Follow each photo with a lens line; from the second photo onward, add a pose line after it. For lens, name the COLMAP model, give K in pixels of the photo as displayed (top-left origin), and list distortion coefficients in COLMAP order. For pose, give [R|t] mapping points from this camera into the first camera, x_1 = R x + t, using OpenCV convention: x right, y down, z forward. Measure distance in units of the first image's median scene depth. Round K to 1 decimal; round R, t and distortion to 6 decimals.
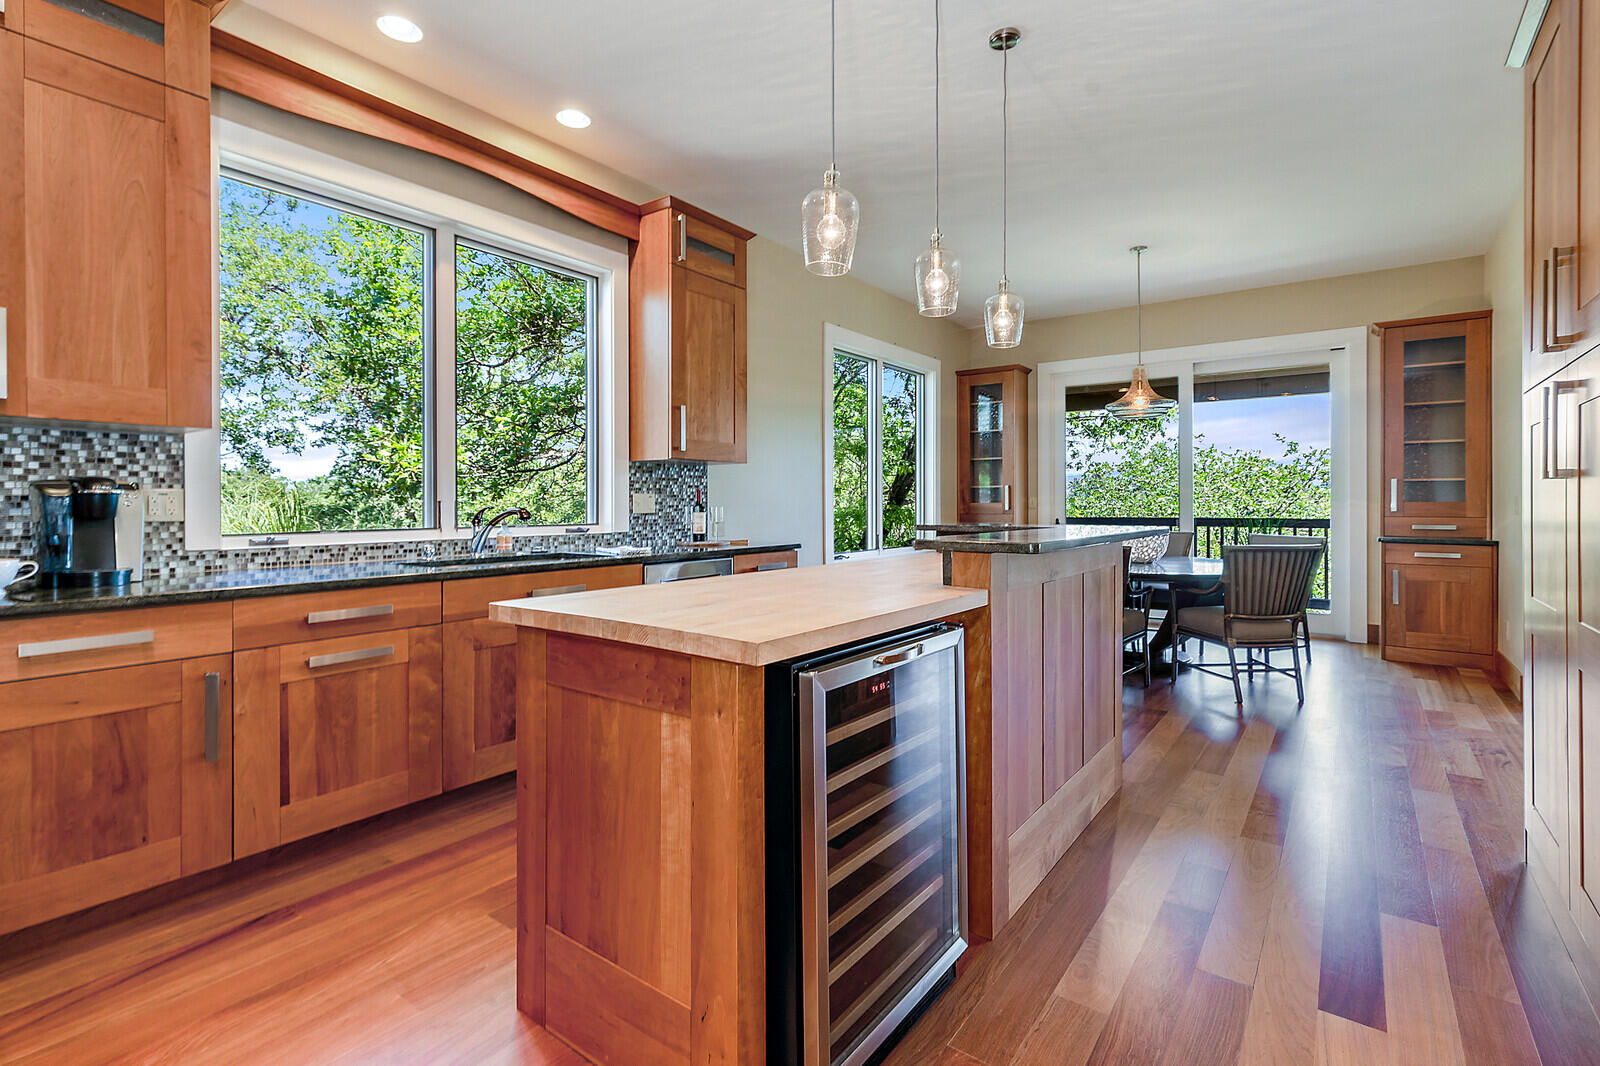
lens RADIAL K [[748.6, 0, 797.8], [0, 748.6, 523.2], [0, 0, 1]] dist [0.002132, 0.002127]
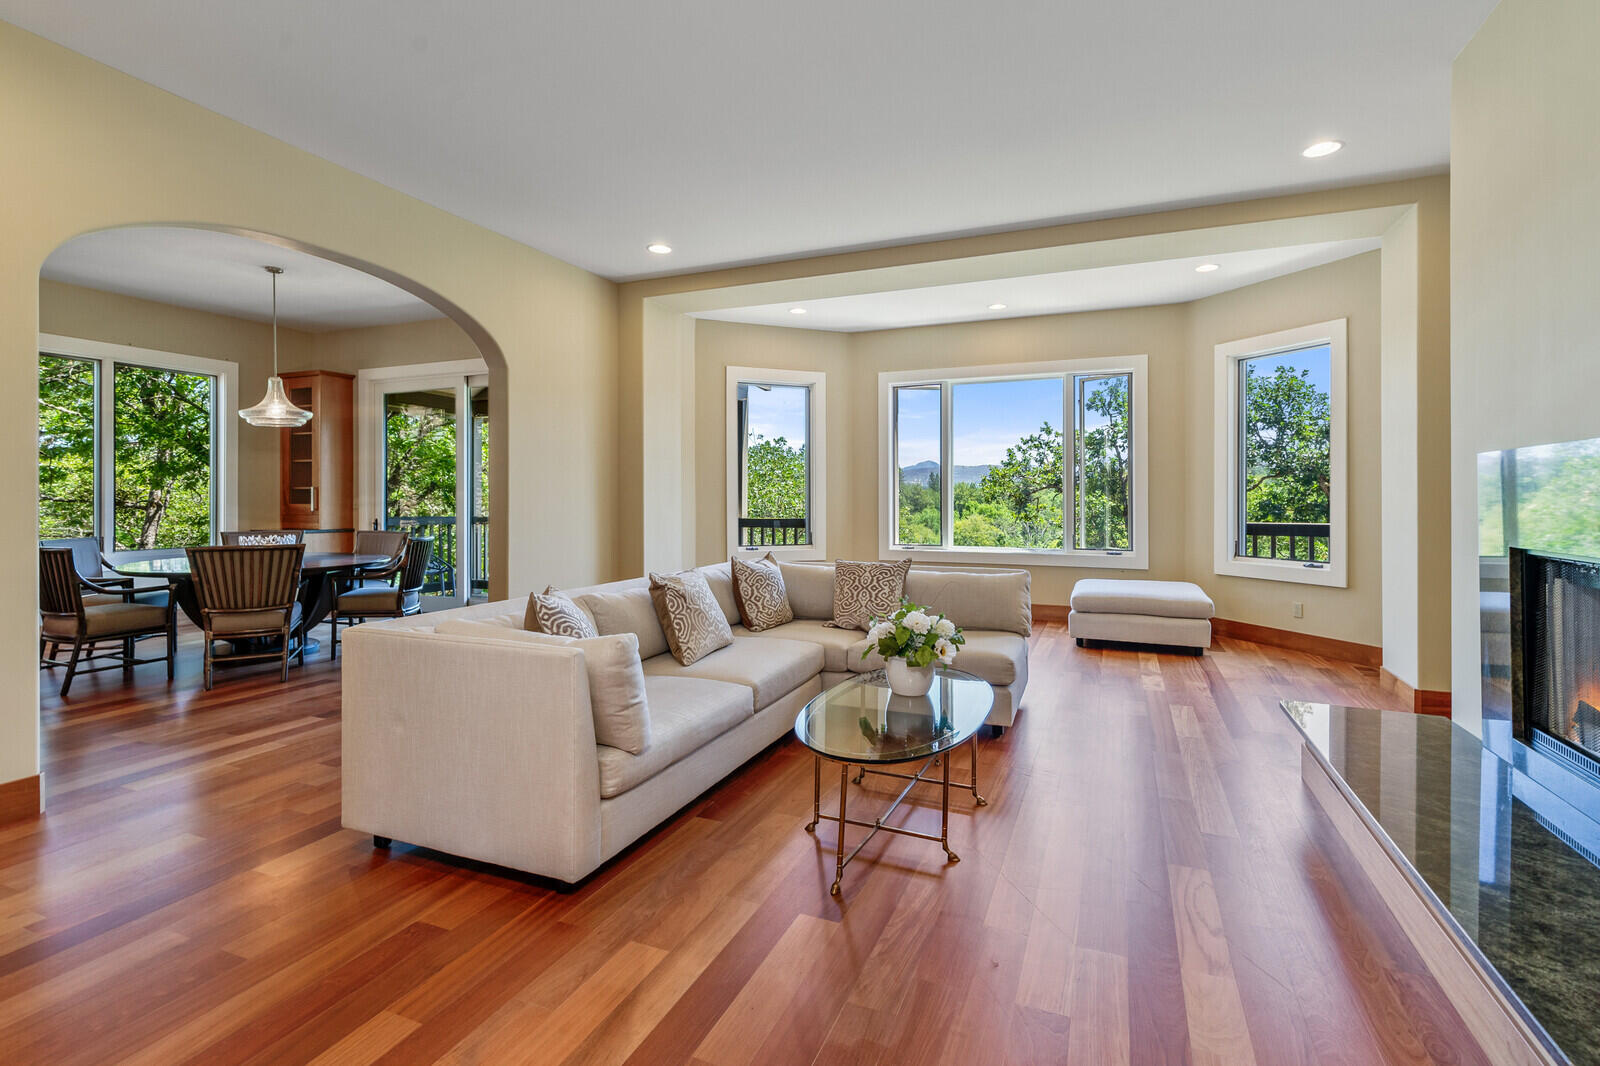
lens RADIAL K [[748.6, 0, 800.6], [0, 748.6, 518.3], [0, 0, 1]] dist [0.002132, 0.002127]
pose [[0.970873, -0.002327, 0.239583, 1.108613], [0.003601, 0.999982, -0.004879, -0.001202], [-0.239567, 0.005599, 0.970864, -0.268502]]
